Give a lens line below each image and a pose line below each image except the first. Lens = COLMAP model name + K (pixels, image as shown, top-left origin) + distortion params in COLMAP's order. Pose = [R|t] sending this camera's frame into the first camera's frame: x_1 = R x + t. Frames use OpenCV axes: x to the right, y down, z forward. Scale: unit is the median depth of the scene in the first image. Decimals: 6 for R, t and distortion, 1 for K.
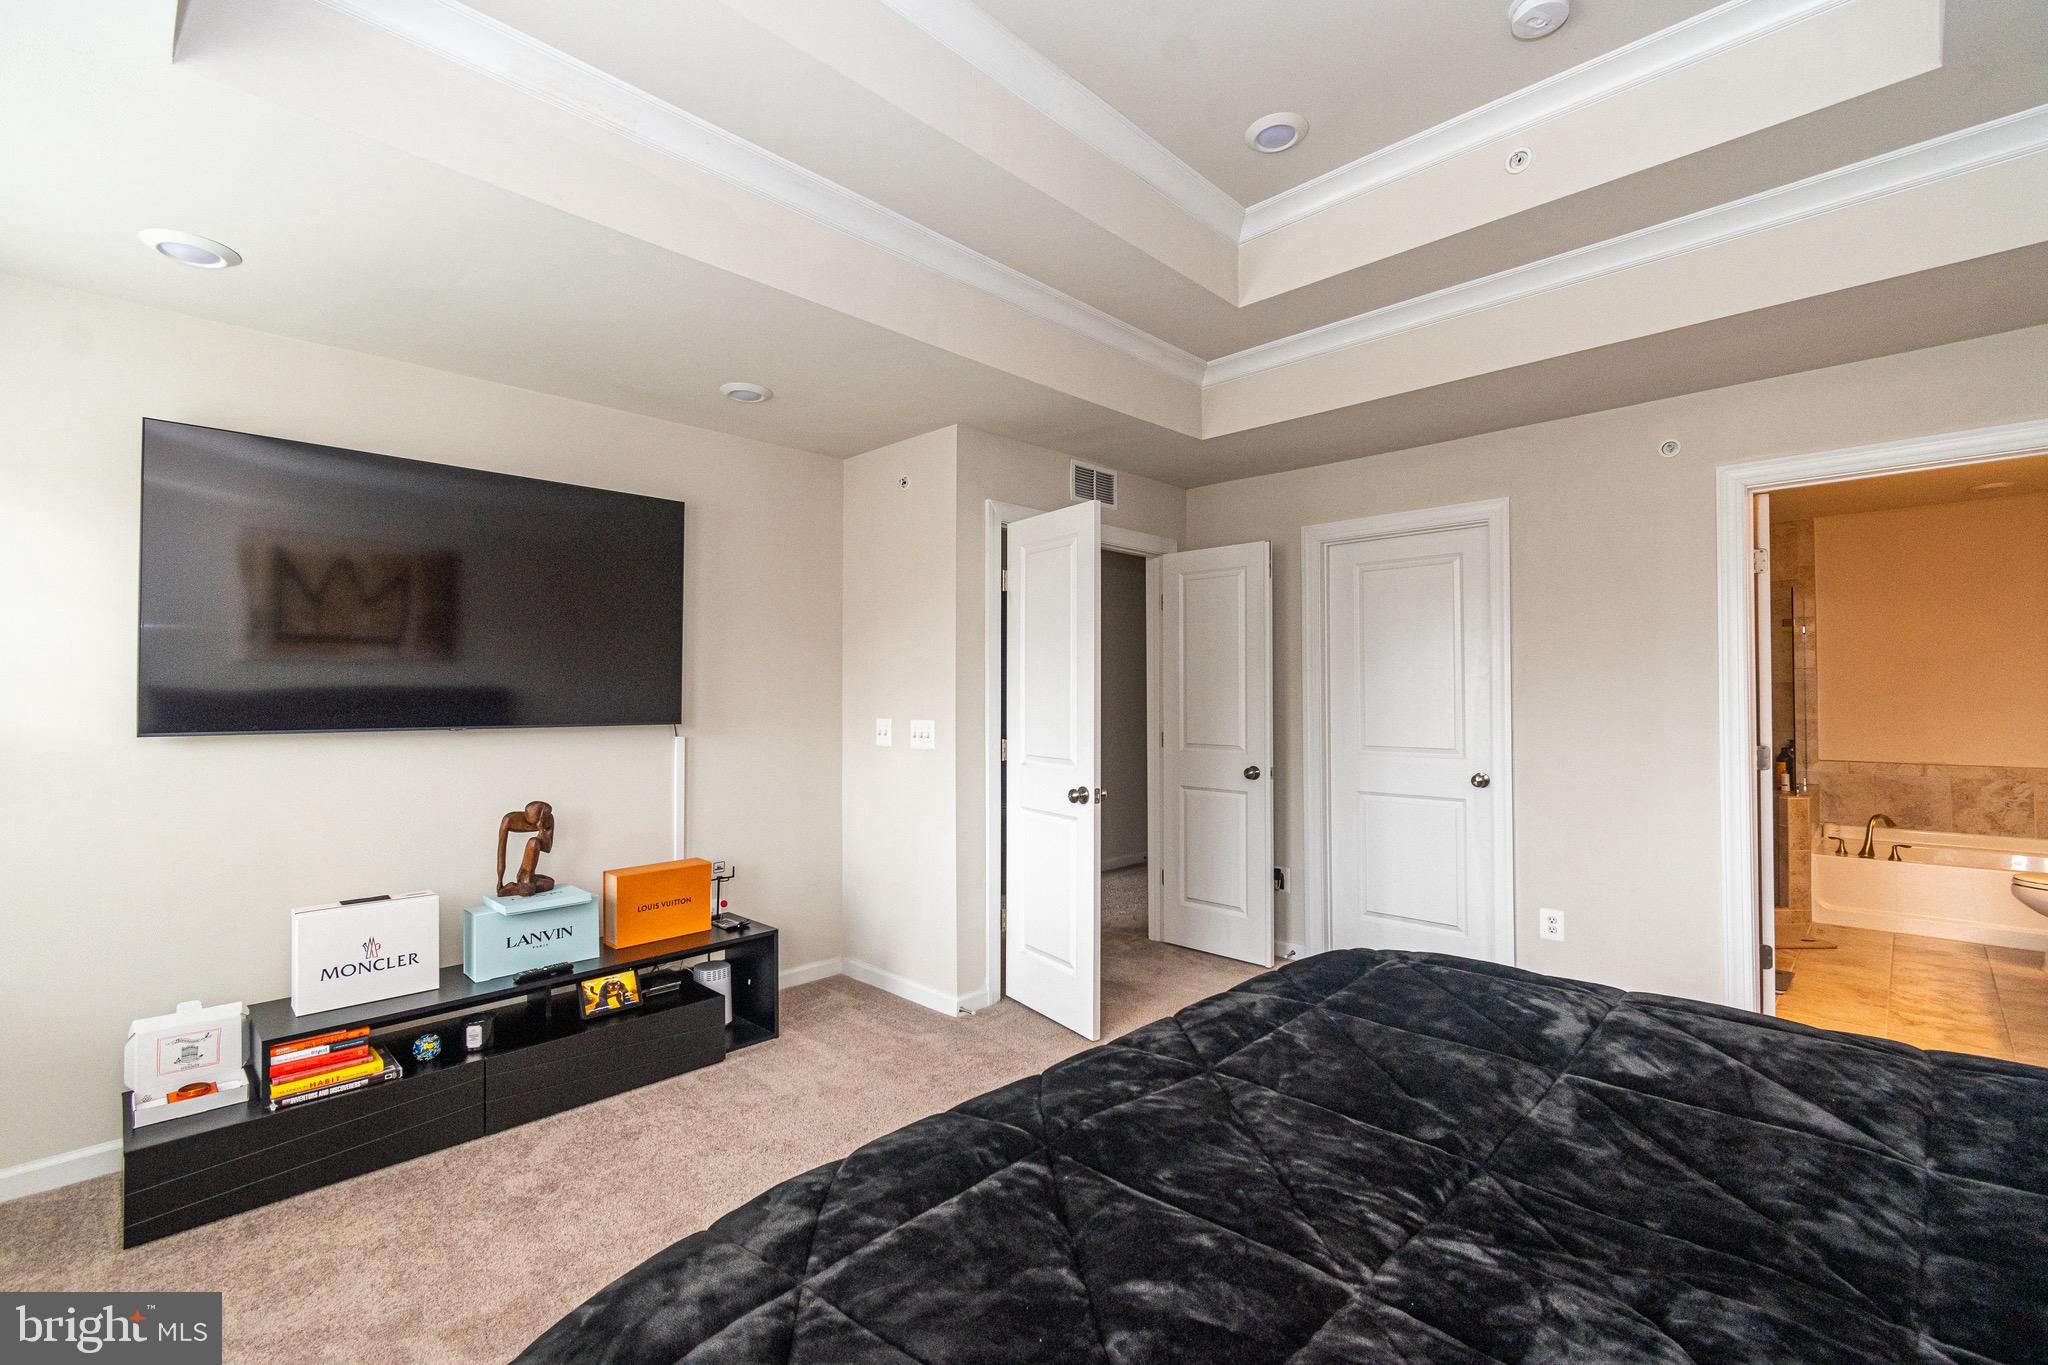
lens RADIAL K [[896.7, 0, 1039.0], [0, 896.7, 683.7], [0, 0, 1]] dist [0.005282, -0.002458]
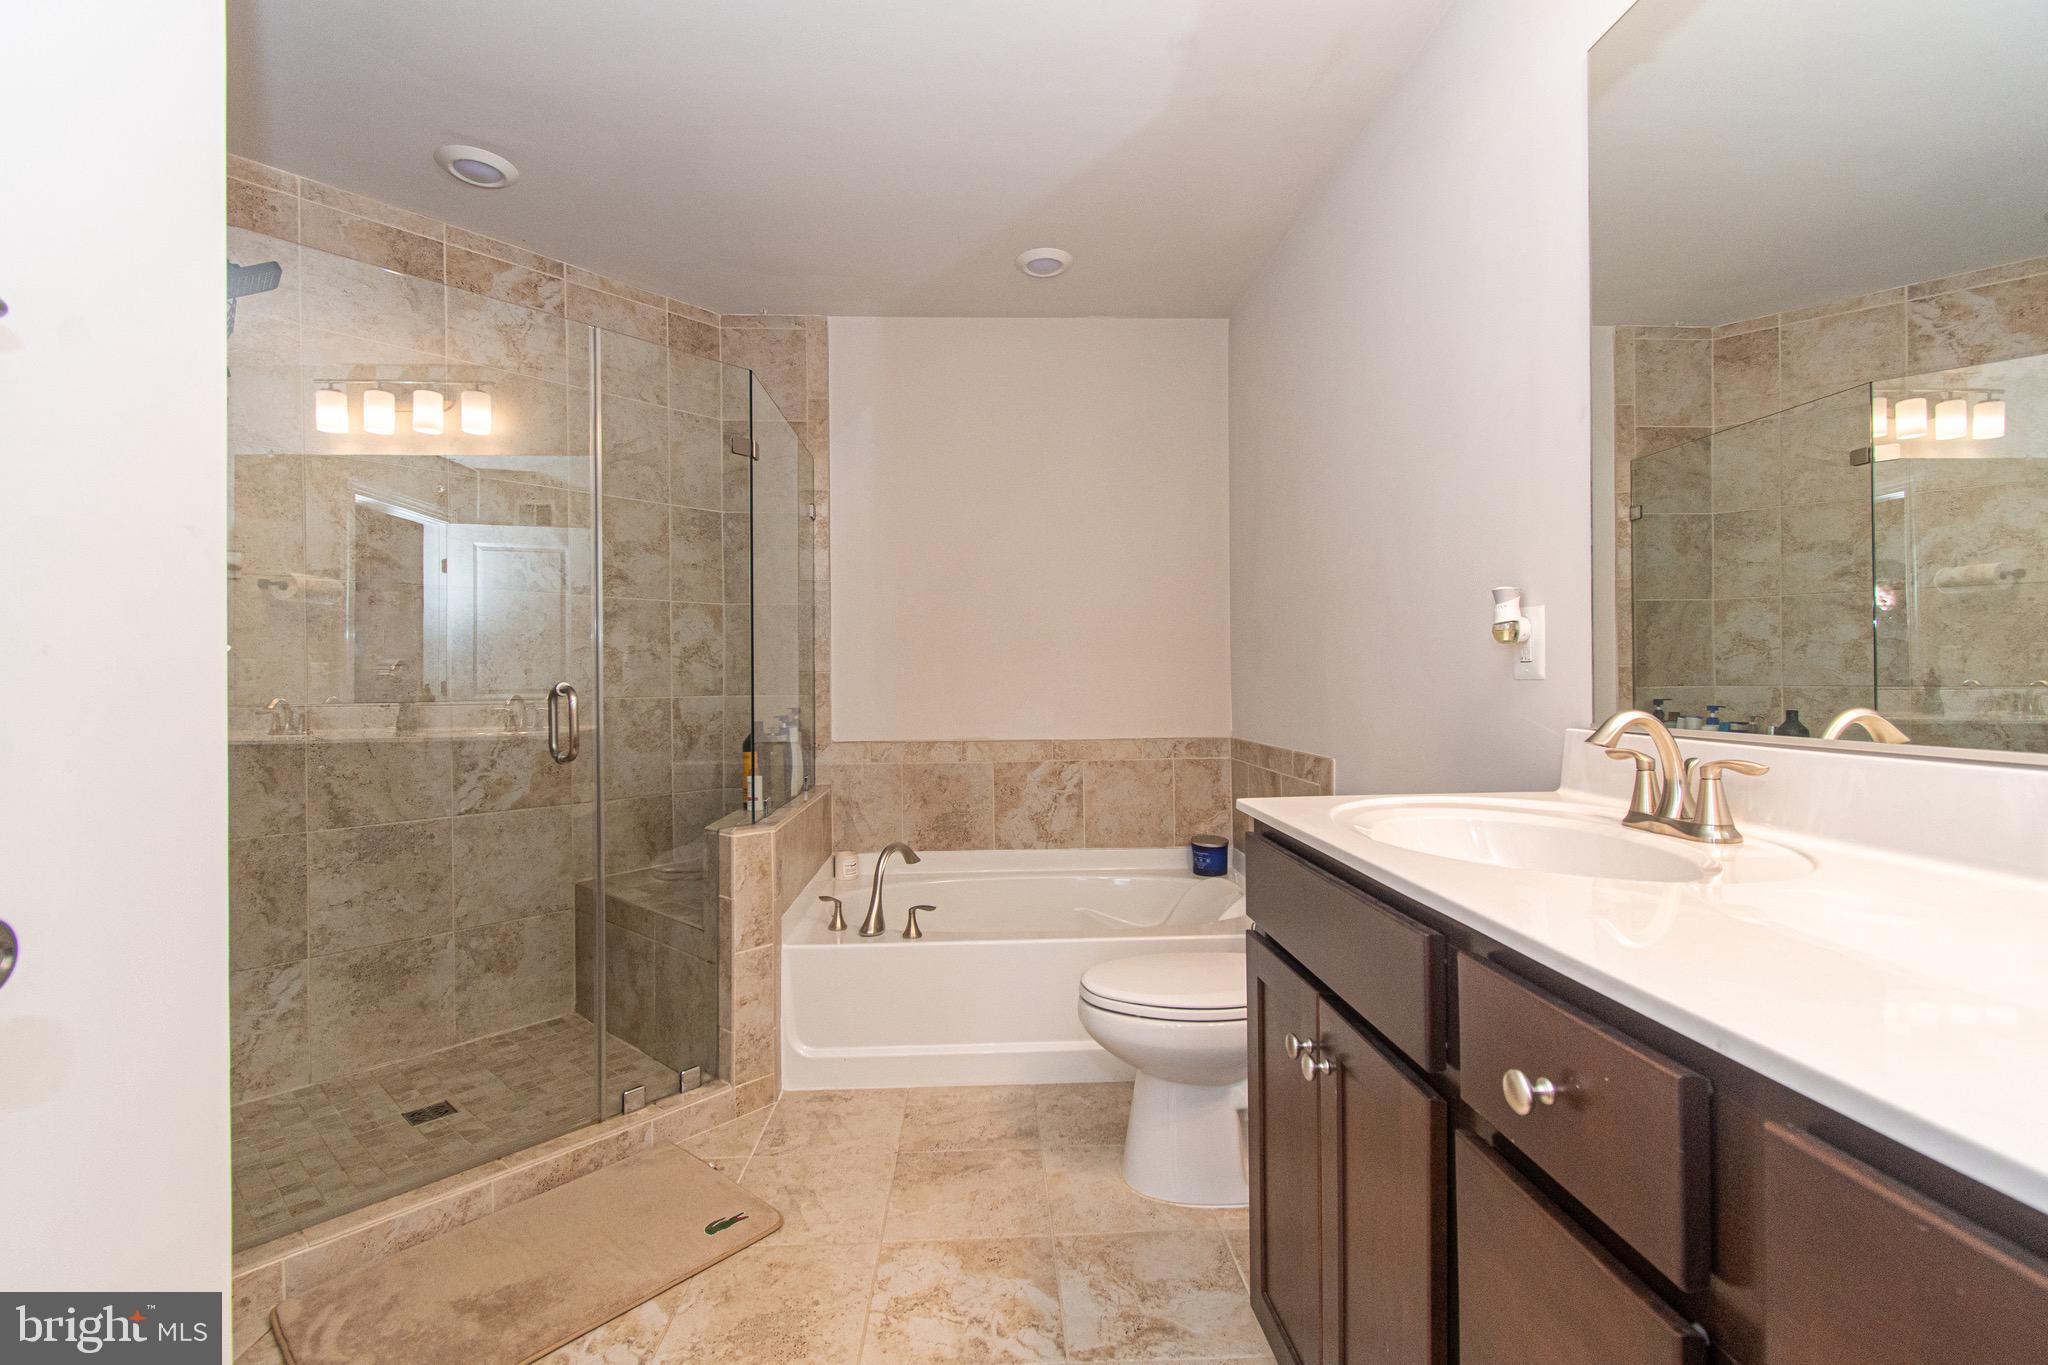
lens RADIAL K [[896.7, 0, 1025.3], [0, 896.7, 682.0], [0, 0, 1]] dist [0.005282, -0.002458]
pose [[0.684143, -0.002453, 0.729344, 0.590378], [-0.007498, 0.999918, 0.010396, 0.043803], [-0.729309, -0.012581, 0.684068, 0.573858]]
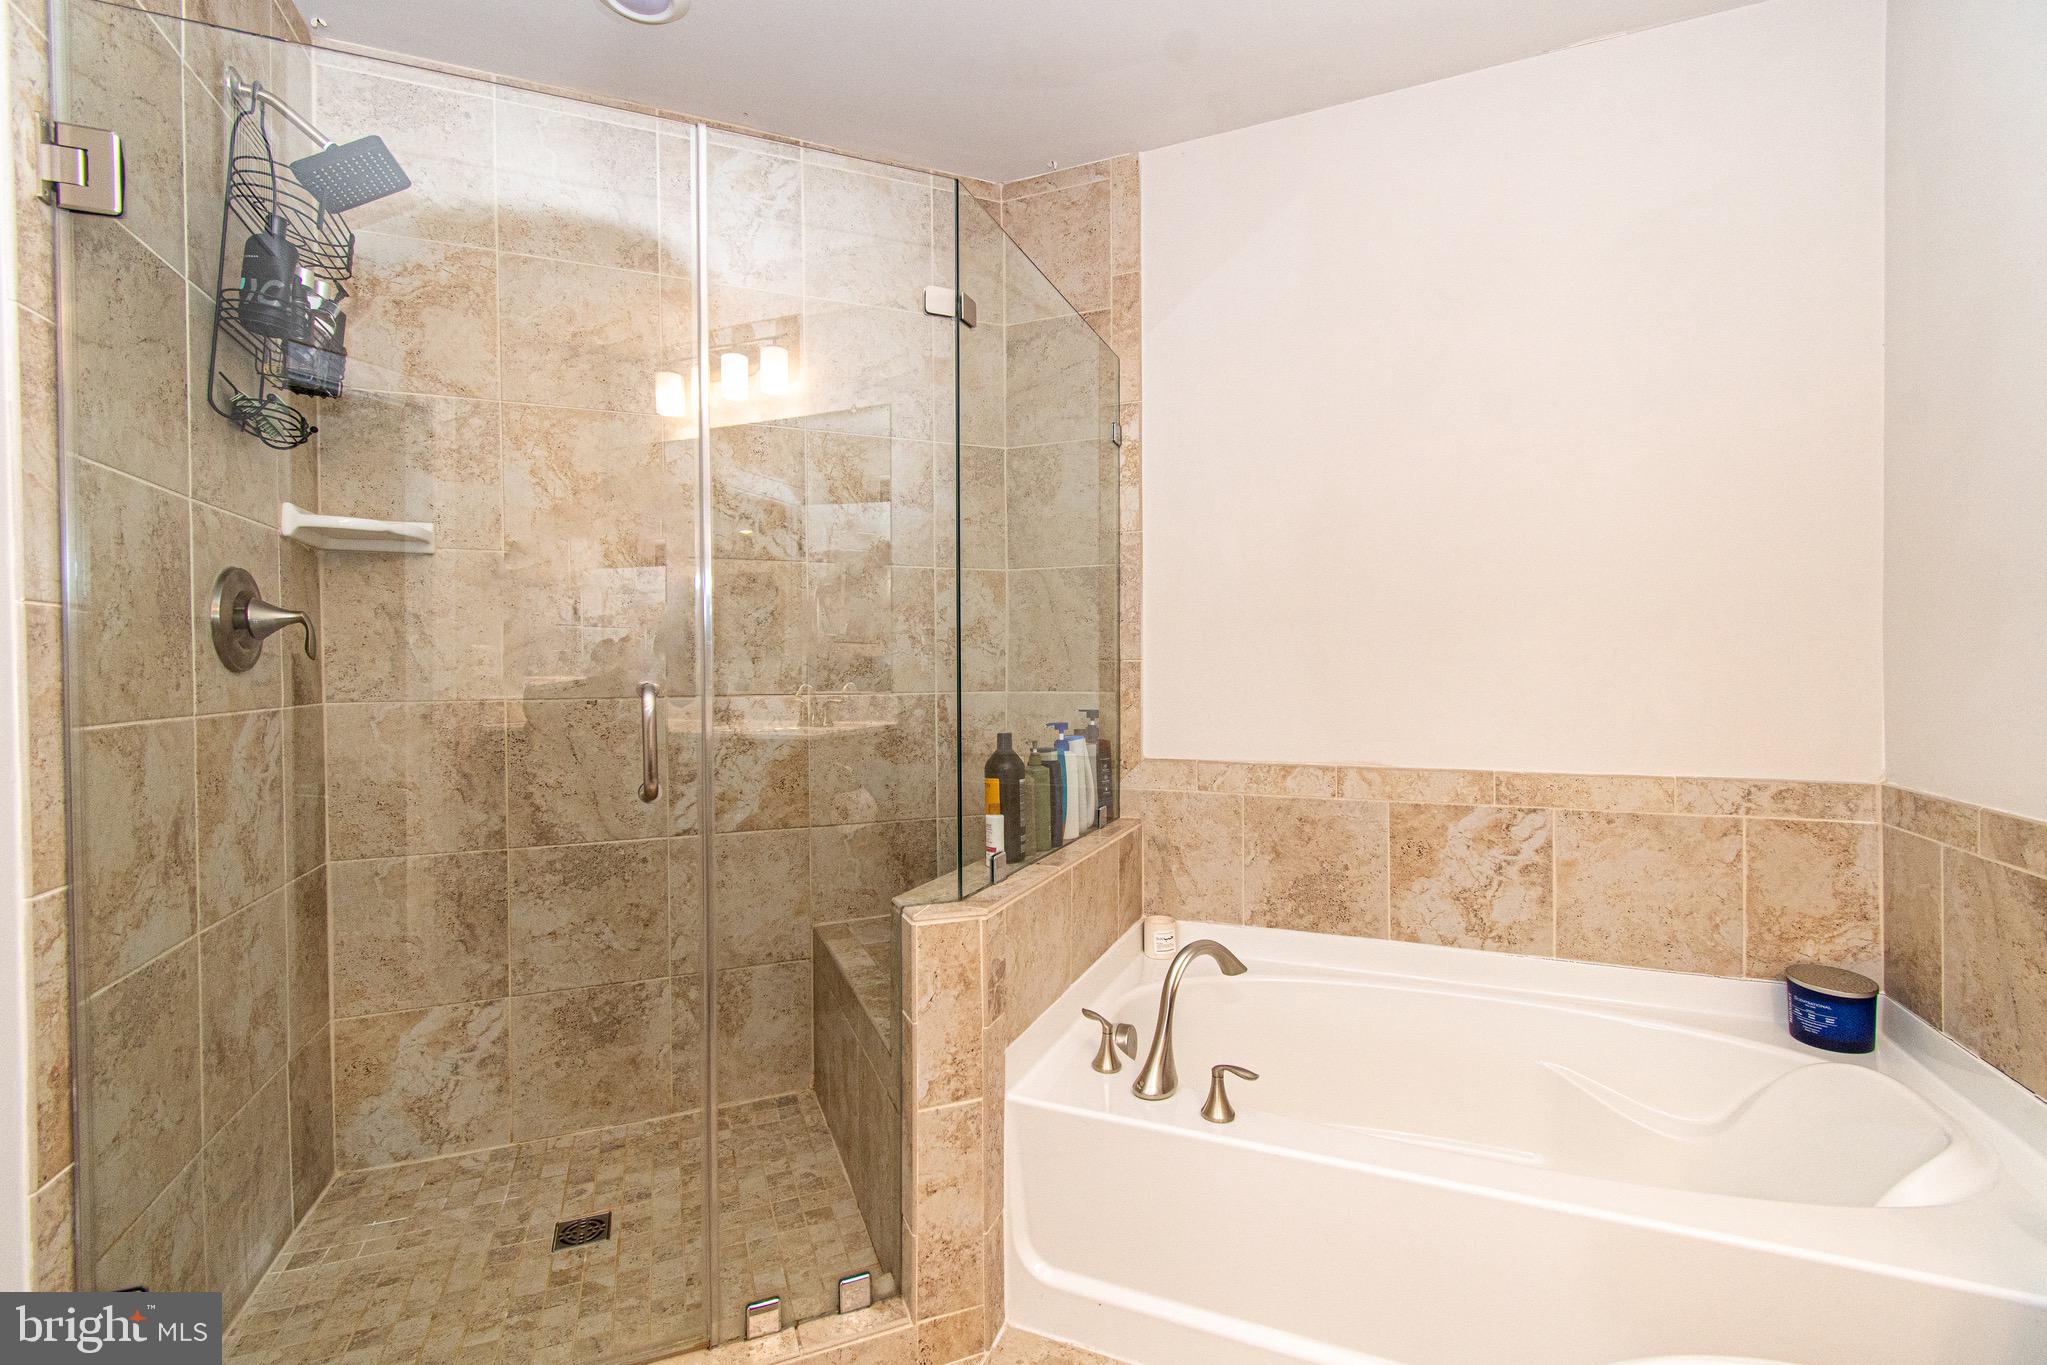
lens RADIAL K [[896.3, 0, 1026.6], [0, 896.3, 681.4], [0, 0, 1]] dist [0.005282, -0.002458]
pose [[0.934402, -0.005321, 0.356181, 0.744104], [-0.004616, 0.999624, 0.027044, 0.043280], [-0.356191, -0.026914, 0.934025, 0.708575]]
